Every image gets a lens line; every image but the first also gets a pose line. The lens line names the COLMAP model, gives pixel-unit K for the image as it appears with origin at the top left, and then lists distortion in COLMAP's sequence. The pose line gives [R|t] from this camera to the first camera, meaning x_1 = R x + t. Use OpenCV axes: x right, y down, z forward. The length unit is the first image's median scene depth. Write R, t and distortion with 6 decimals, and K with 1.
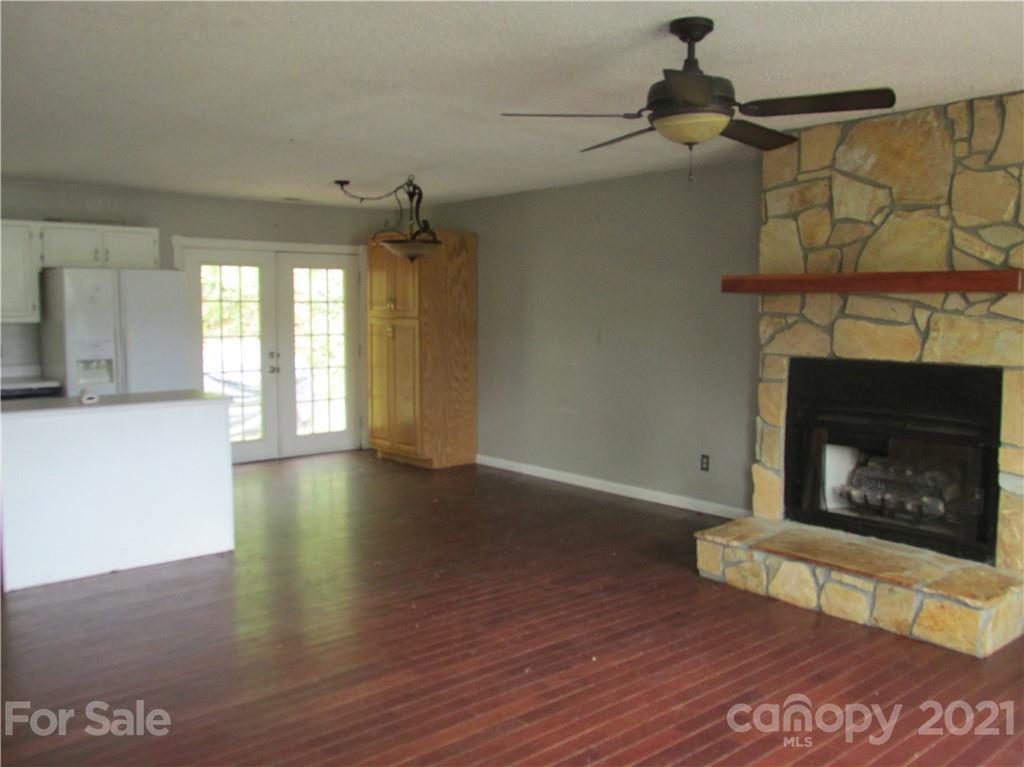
lens RADIAL K [[869.7, 0, 512.0], [0, 869.7, 383.5], [0, 0, 1]] dist [-0.011566, -0.009029]
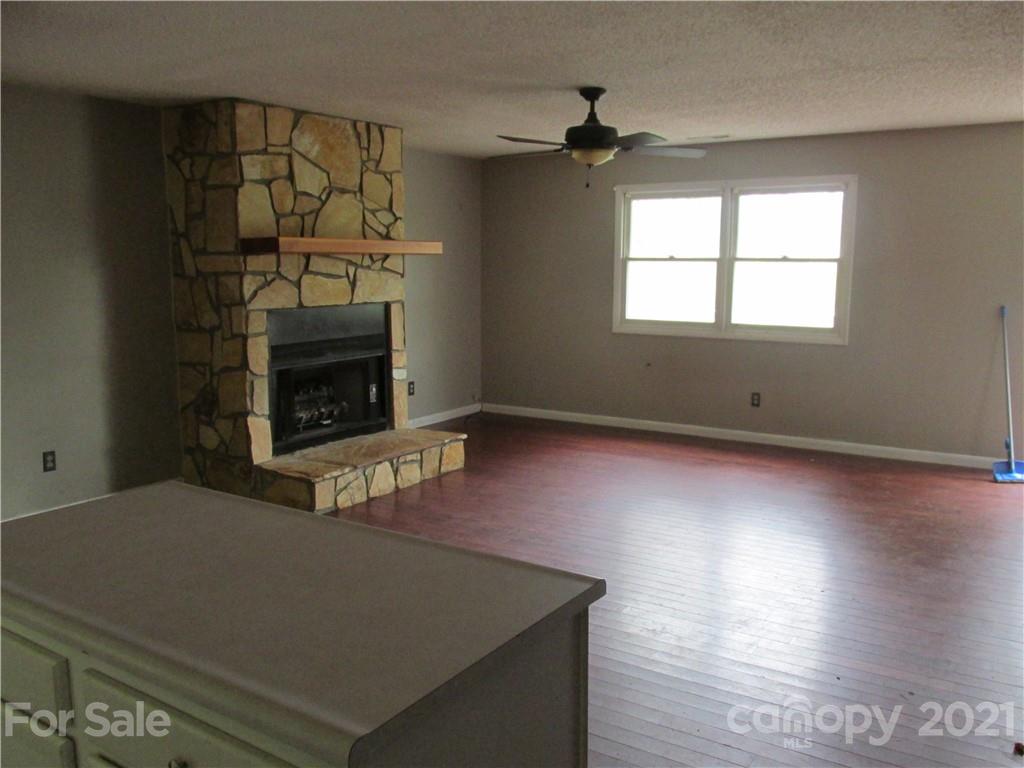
lens RADIAL K [[869.7, 0, 512.0], [0, 869.7, 384.0], [0, 0, 1]] dist [-0.011566, -0.009029]
pose [[-0.278252, -0.136999, 0.950688, -0.895400], [0.090494, 0.981634, 0.167945, -0.104085], [-0.956236, 0.132763, -0.260744, 1.077339]]
